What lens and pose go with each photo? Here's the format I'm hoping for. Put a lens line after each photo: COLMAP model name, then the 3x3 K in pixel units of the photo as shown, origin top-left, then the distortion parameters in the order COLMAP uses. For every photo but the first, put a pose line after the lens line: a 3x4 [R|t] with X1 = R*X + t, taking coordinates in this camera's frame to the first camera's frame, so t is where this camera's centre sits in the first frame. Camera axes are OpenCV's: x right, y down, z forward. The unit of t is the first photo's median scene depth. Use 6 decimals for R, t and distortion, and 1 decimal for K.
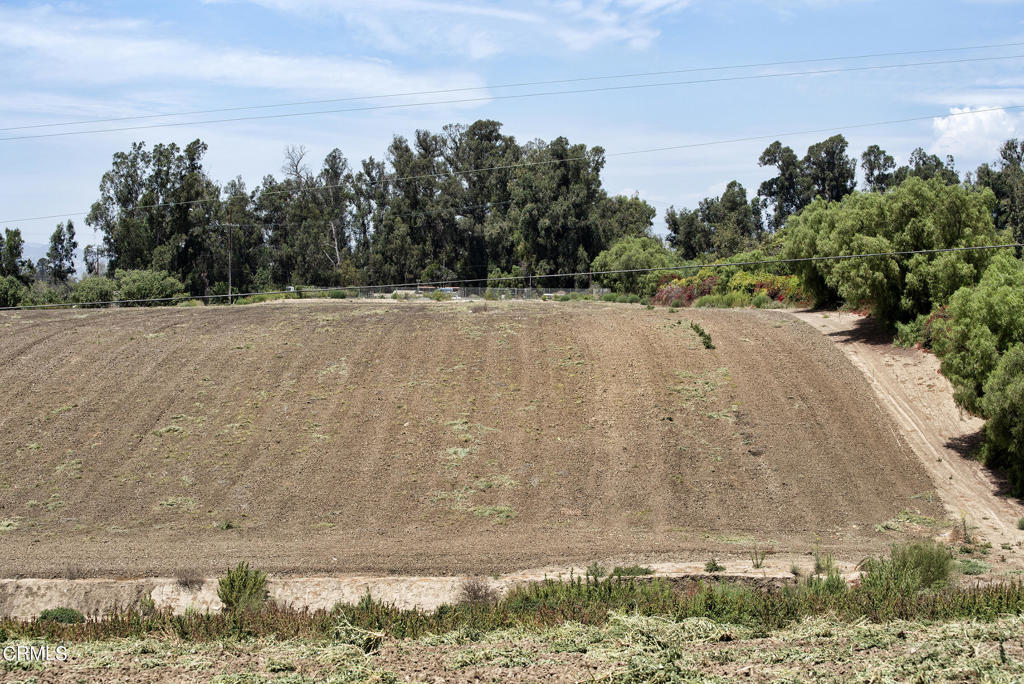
lens RADIAL K [[1887.8, 0, 512.8], [0, 1887.8, 339.3], [0, 0, 1]] dist [-0.311720, 0.000000]
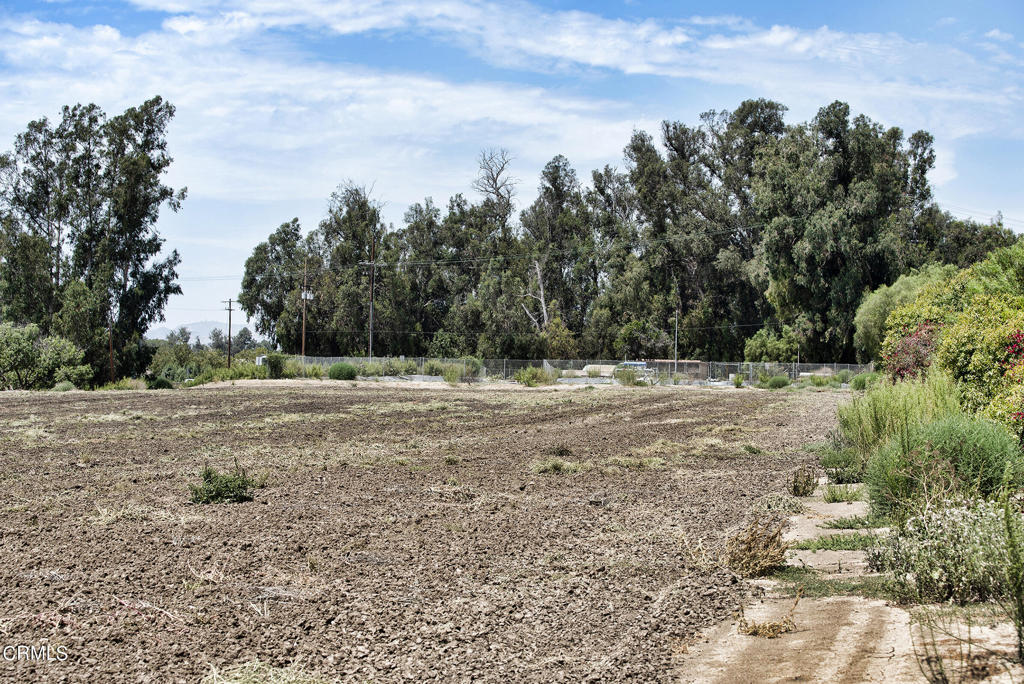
lens RADIAL K [[1887.8, 0, 510.8], [0, 1887.8, 344.6], [0, 0, 1]] dist [-0.311720, 0.000000]
pose [[0.971495, 0.005104, -0.237005, 0.055221], [-0.013616, 0.999319, -0.034288, -0.010162], [0.236669, 0.036538, 0.970903, 0.364292]]
